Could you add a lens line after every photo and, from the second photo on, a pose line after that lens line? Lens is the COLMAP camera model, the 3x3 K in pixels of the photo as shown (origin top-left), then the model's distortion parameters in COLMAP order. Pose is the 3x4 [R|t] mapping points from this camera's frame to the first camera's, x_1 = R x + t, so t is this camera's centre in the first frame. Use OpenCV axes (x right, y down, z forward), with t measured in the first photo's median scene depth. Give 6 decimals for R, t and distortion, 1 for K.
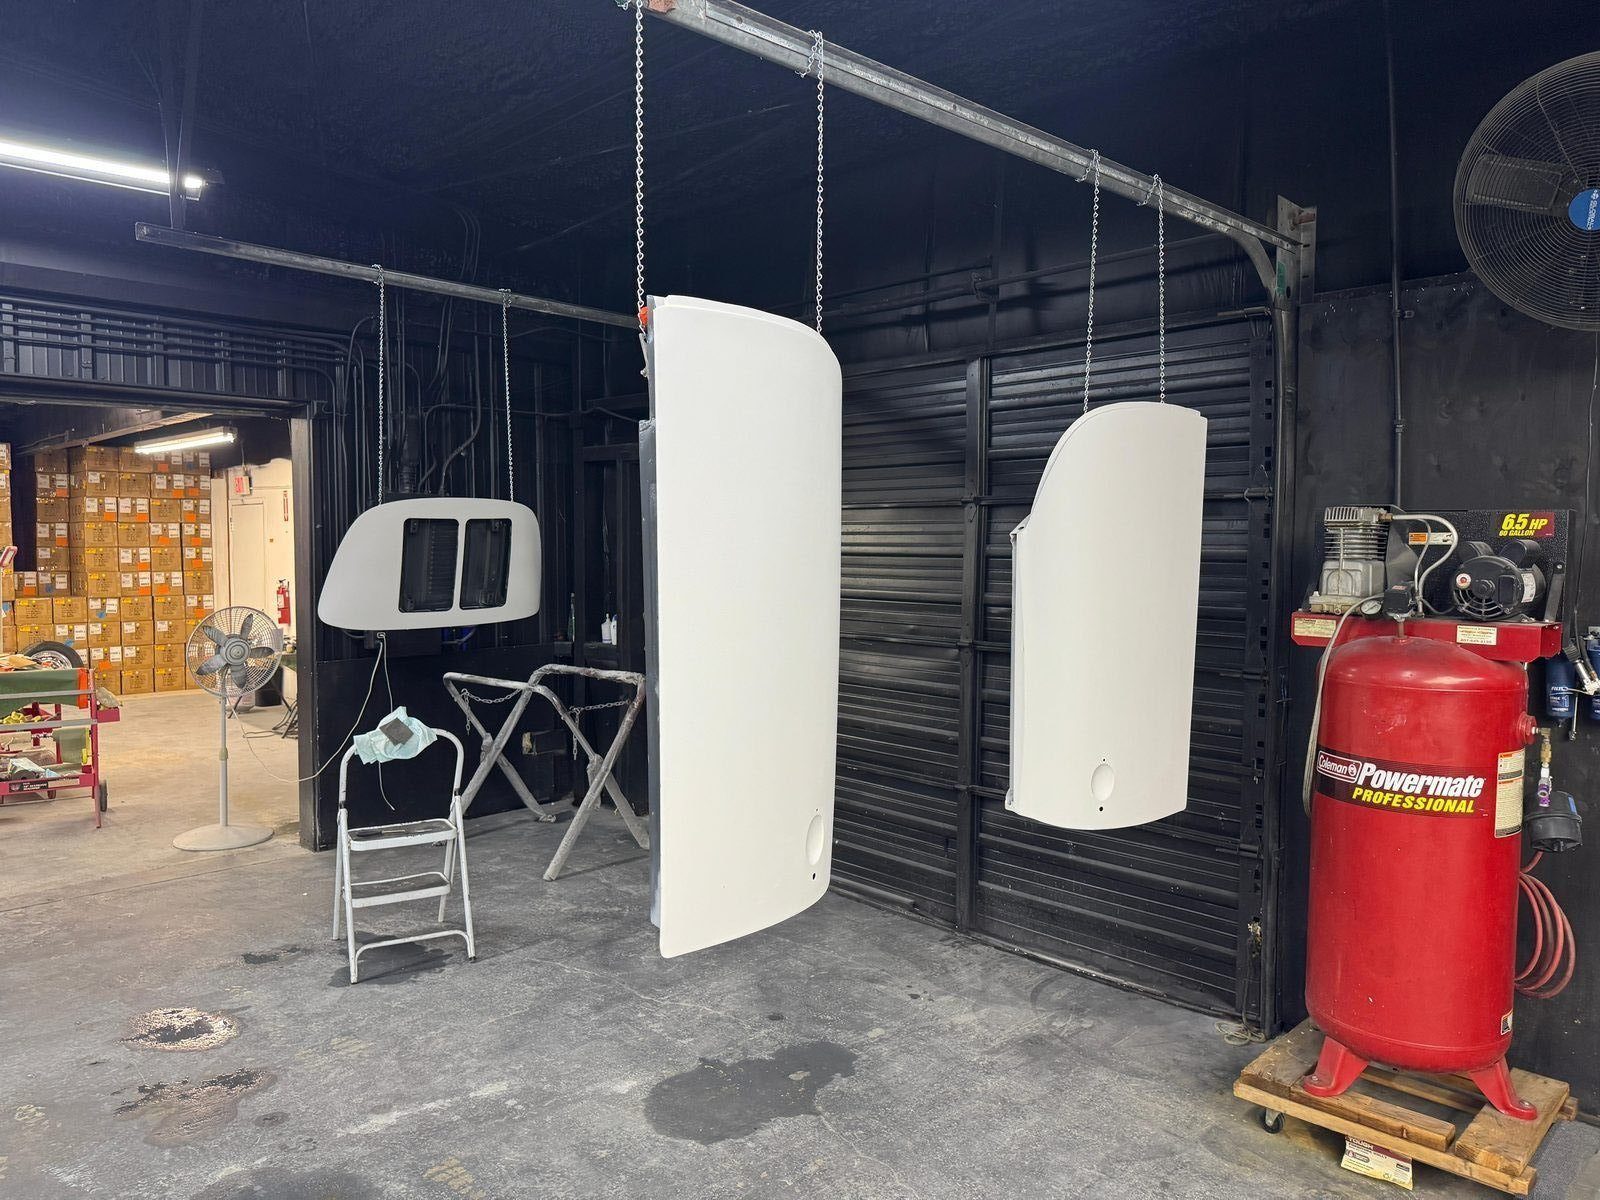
lens RADIAL K [[1126.7, 0, 800.0], [0, 1126.7, 600.0], [0, 0, 1]] dist [0.058937, -0.070525]
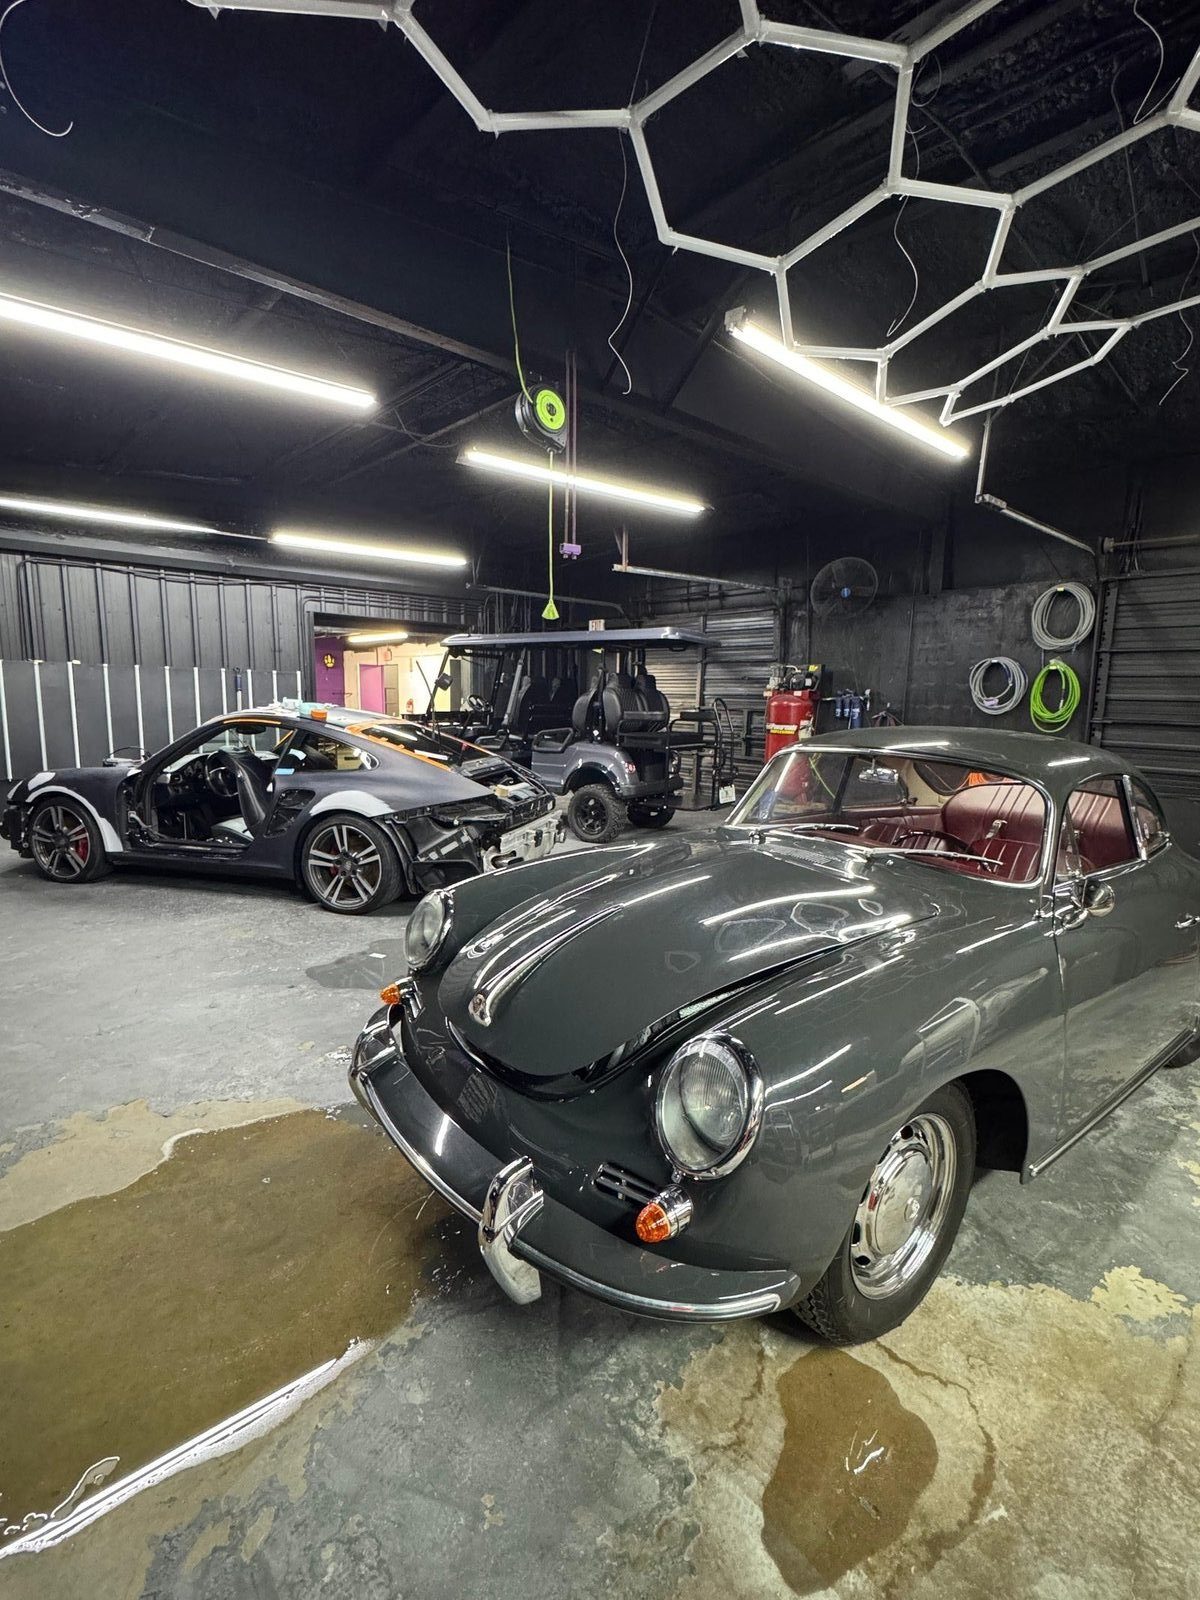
lens RADIAL K [[700.0, 0, 600.0], [0, 700.0, 800.0], [0, 0, 1]] dist [0.020939, -0.000012]
pose [[0.998089, 0.020425, -0.058311, 0.002272], [-0.014625, 0.995057, 0.098227, 0.149623], [0.060030, -0.097187, 0.993454, -1.426756]]
